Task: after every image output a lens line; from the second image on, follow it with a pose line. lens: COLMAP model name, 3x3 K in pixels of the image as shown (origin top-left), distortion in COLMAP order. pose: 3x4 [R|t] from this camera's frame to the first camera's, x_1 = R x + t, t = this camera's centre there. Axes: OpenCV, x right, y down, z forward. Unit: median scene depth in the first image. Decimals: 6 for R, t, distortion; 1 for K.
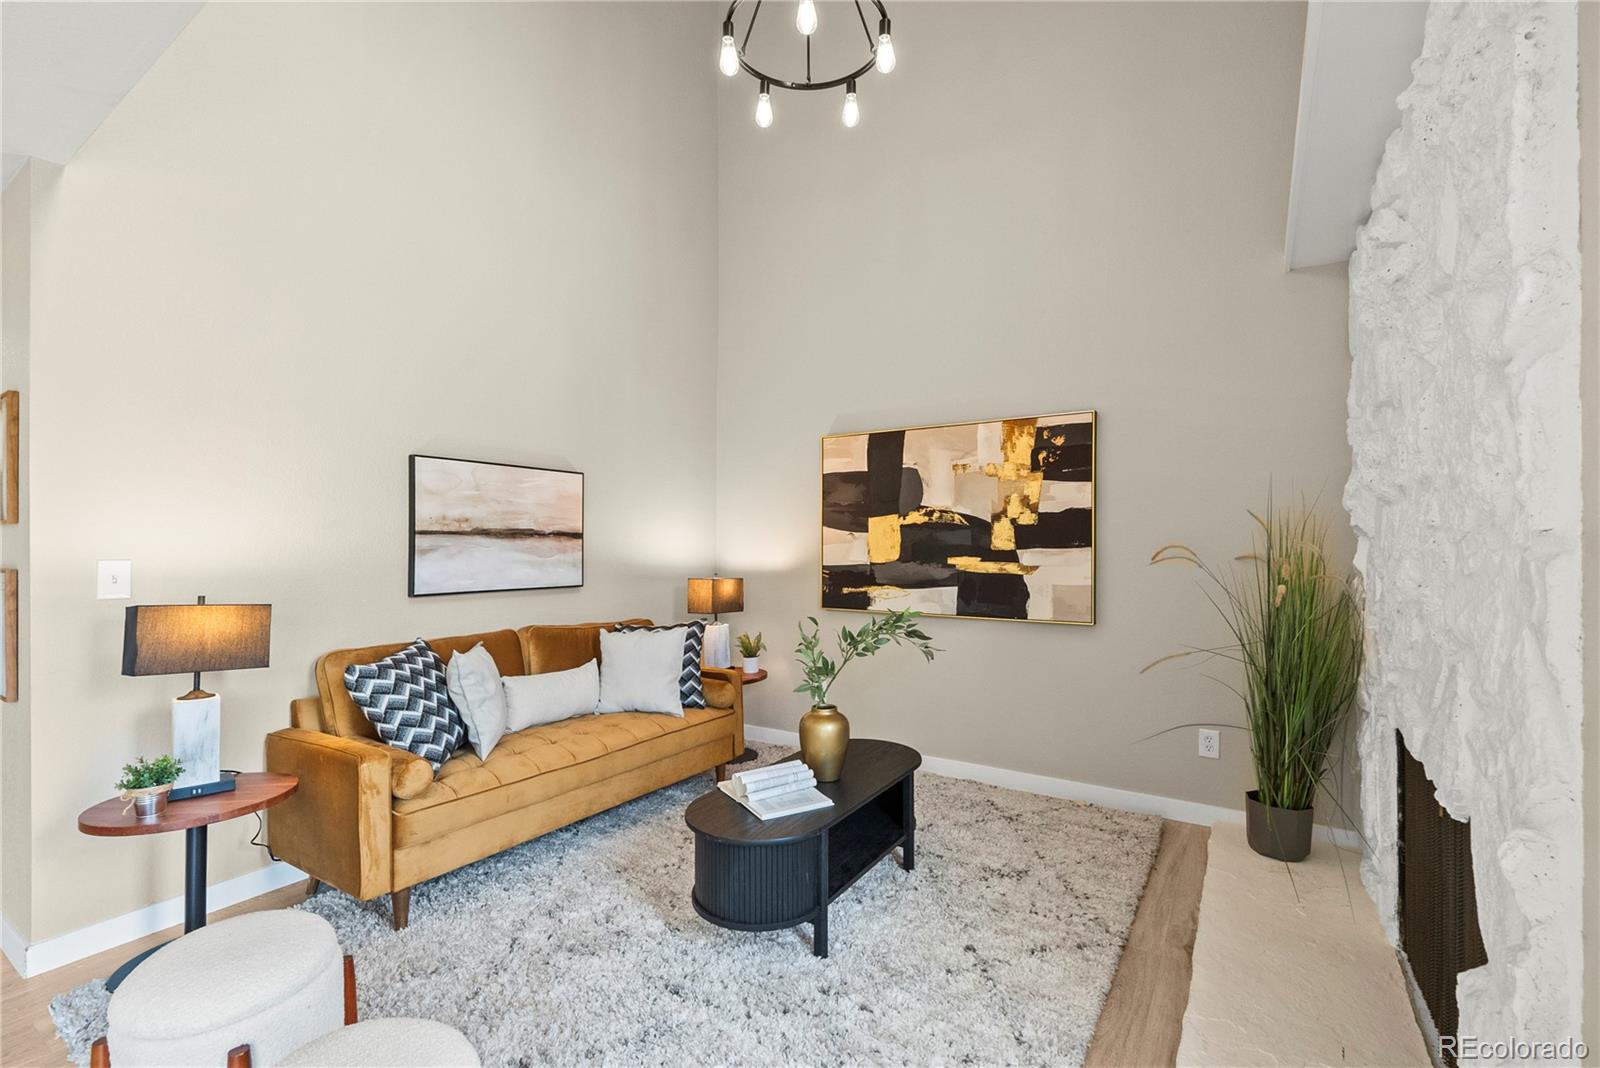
lens RADIAL K [[704.9, 0, 800.0], [0, 704.9, 534.0], [0, 0, 1]] dist [-0.000926, -0.000031]
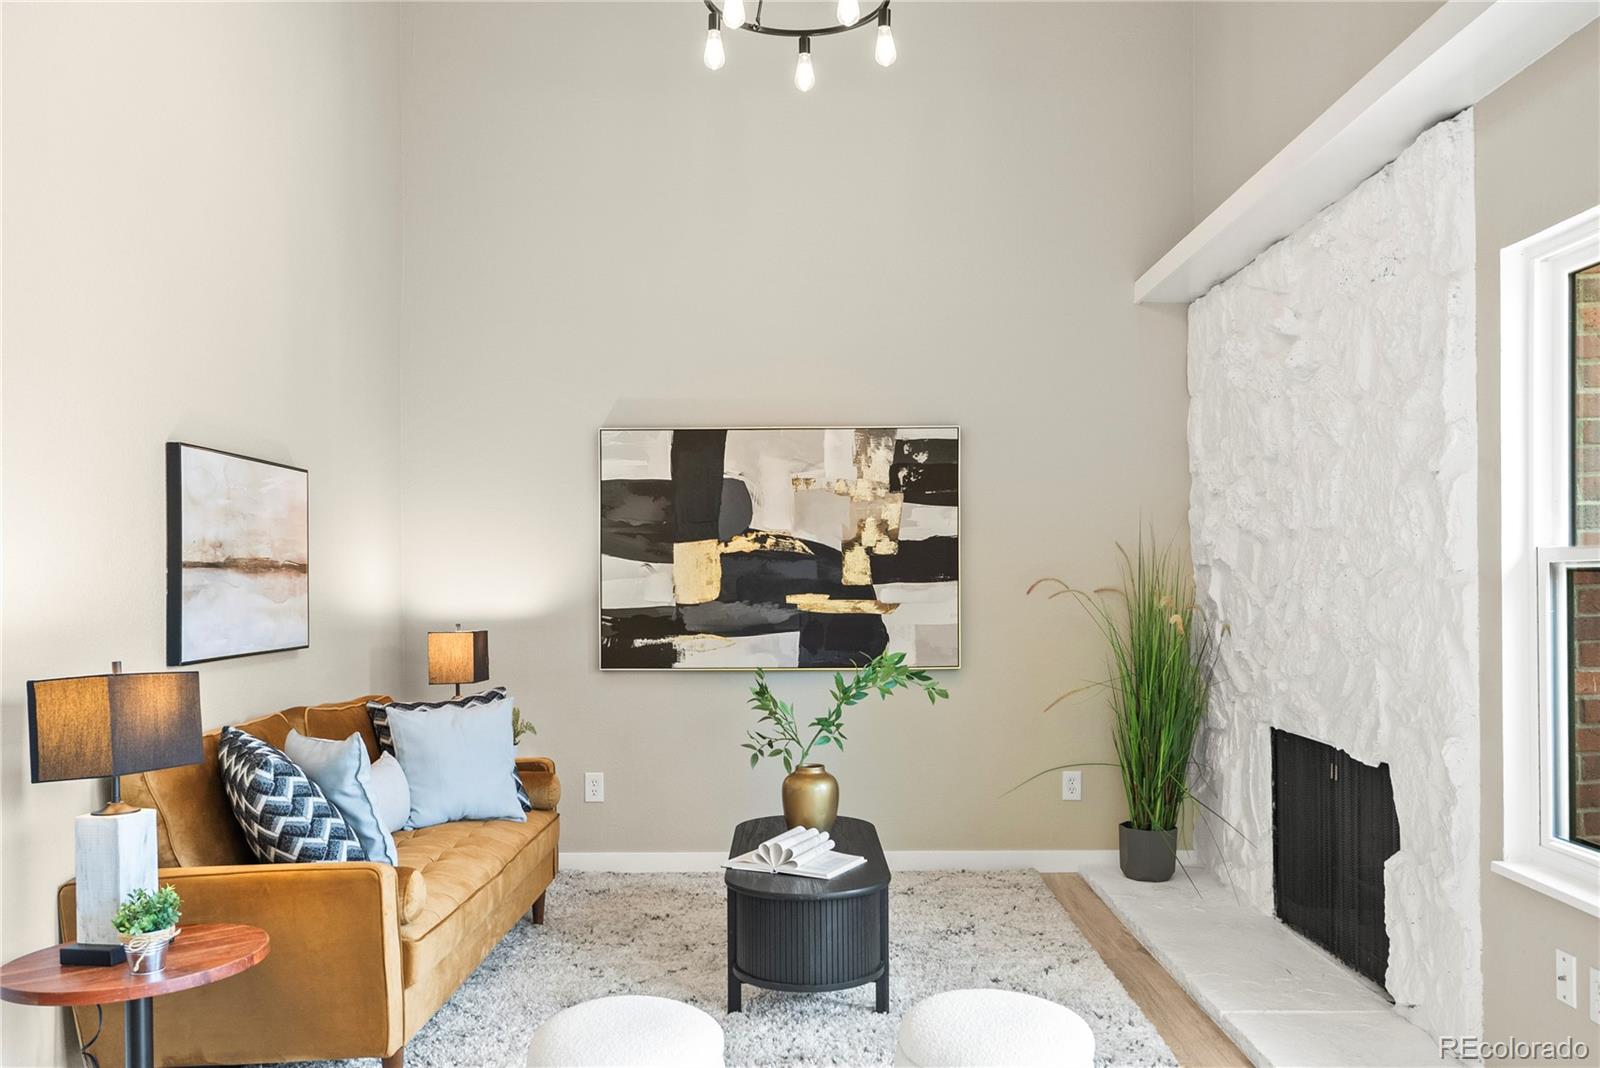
lens RADIAL K [[1296.1, 0, 800.0], [0, 1296.1, 553.1], [0, 0, 1]] dist [0.007656, 0.000076]
pose [[0.841389, 0.004592, 0.540411, -0.586590], [-0.002957, 0.999988, -0.003894, -0.008598], [-0.540422, 0.001678, 0.841392, -0.240709]]
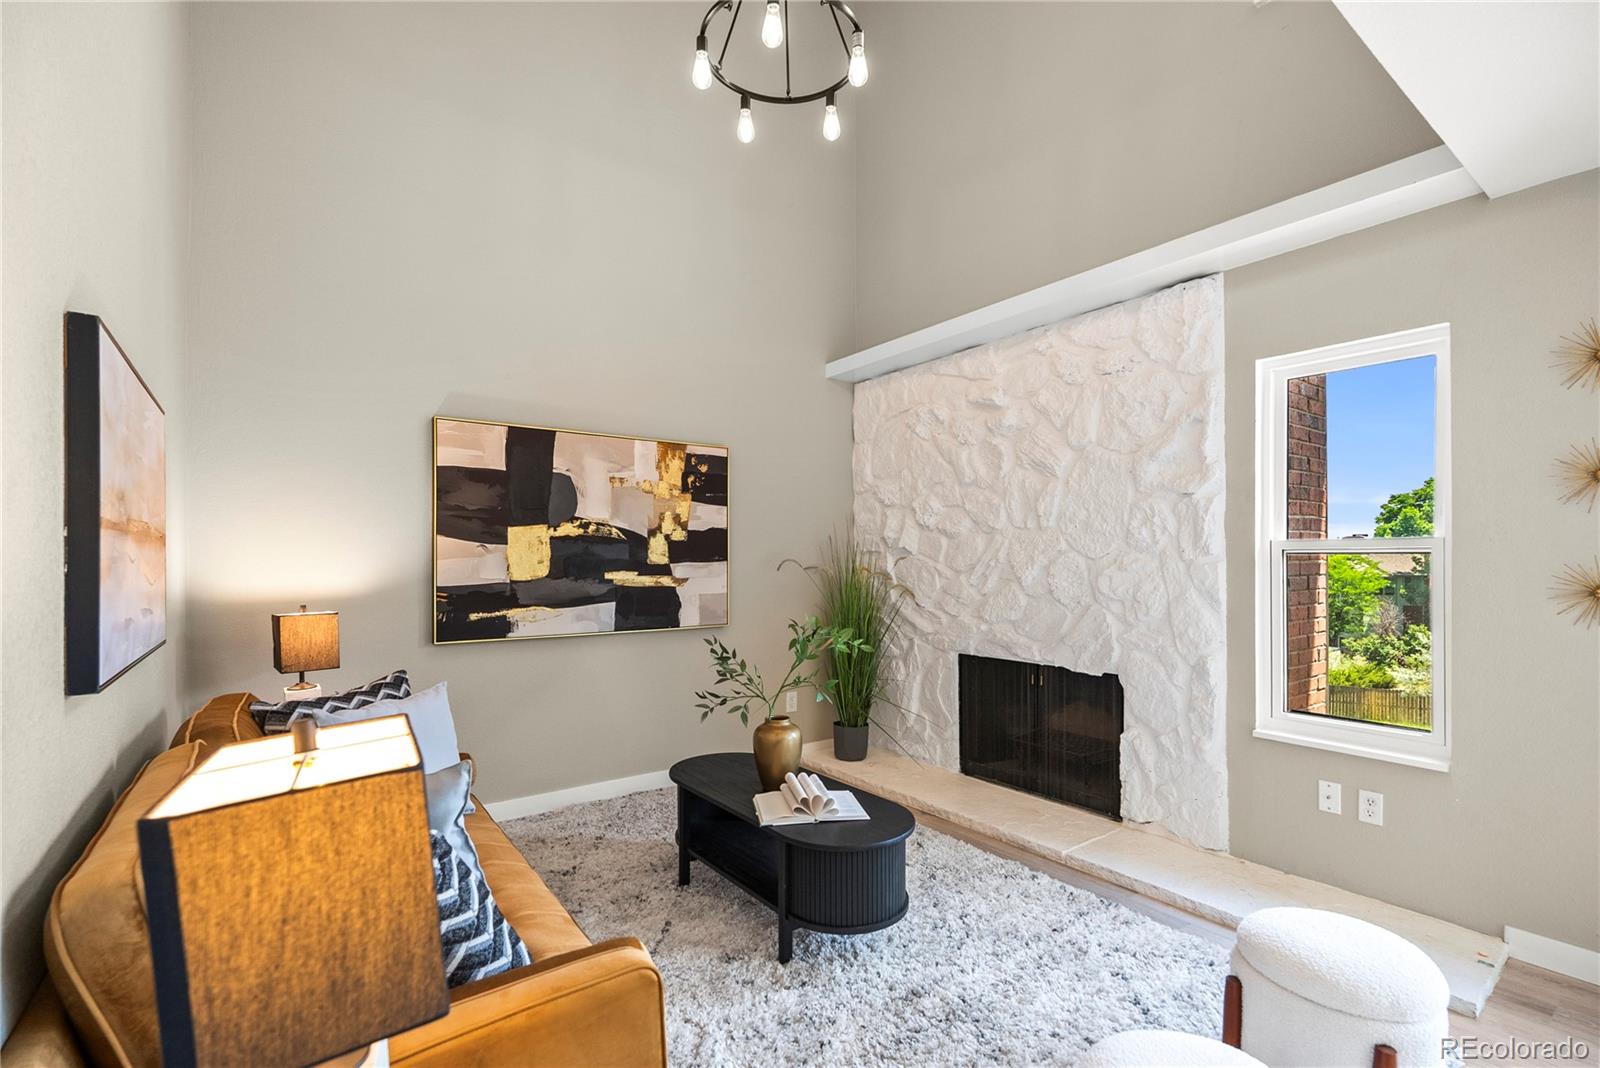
lens RADIAL K [[719.9, 0, 804.5], [0, 719.9, 554.3], [0, 0, 1]] dist [-0.000637, 0.000041]
pose [[0.348171, 0.006708, 0.937407, -0.642957], [-0.013814, 0.999903, -0.002025, 0.007193], [-0.937329, -0.012245, 0.348230, 0.418922]]
